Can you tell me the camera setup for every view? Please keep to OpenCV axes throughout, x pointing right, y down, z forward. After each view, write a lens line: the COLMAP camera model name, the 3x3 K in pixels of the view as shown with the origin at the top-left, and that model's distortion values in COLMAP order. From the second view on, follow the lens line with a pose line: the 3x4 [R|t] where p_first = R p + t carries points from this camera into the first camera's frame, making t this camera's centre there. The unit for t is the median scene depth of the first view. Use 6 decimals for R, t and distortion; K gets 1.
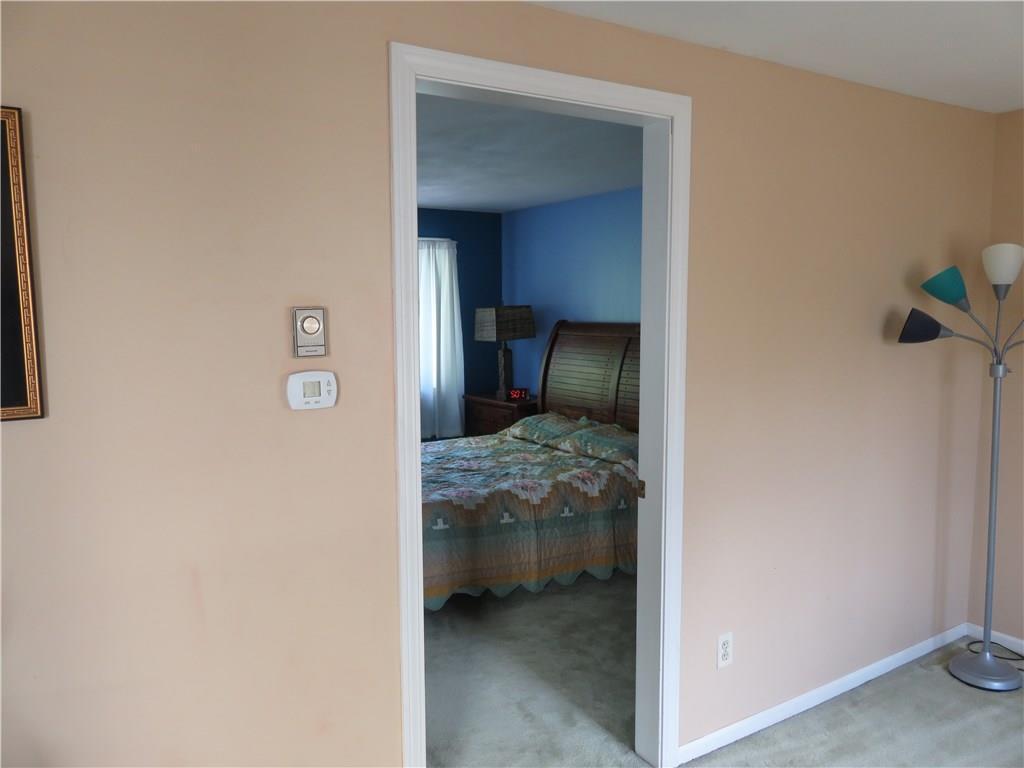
lens RADIAL K [[765.6, 0, 510.4], [0, 765.6, 388.7], [0, 0, 1]] dist [-0.016312, 0.003942]
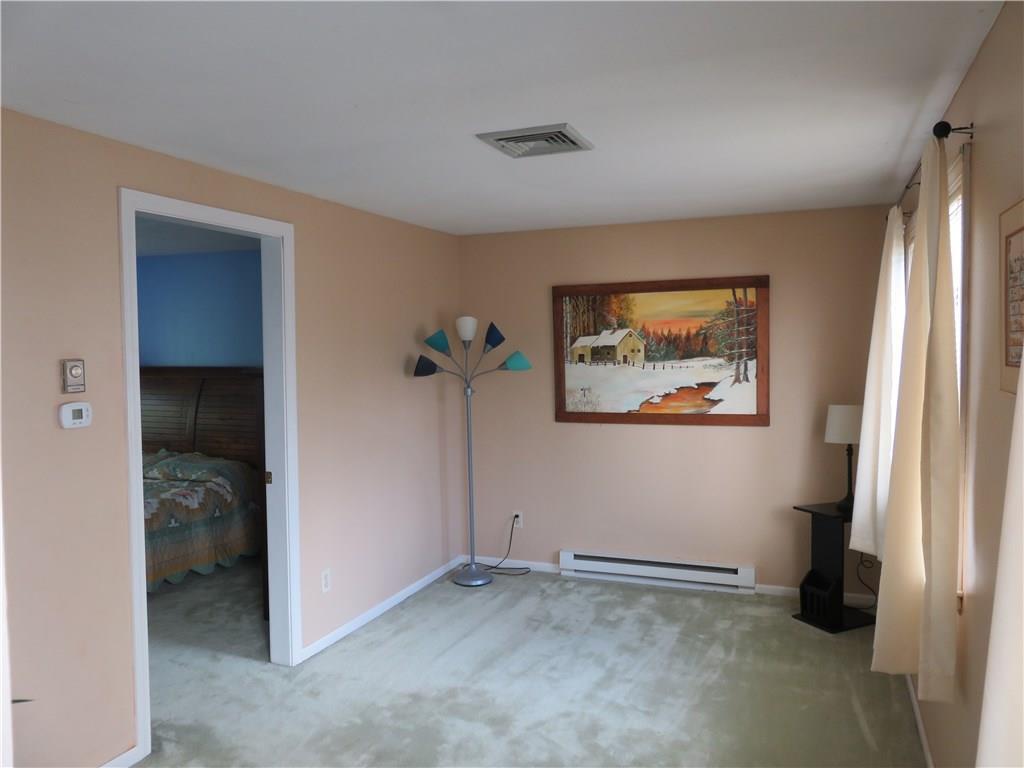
lens RADIAL K [[765.6, 0, 512.7], [0, 765.6, 381.5], [0, 0, 1]] dist [-0.016312, 0.003942]
pose [[0.810540, -0.025761, 0.585116, -0.248207], [0.062830, 0.997092, -0.043136, 0.030770], [-0.582303, 0.071726, 0.809802, -0.396901]]
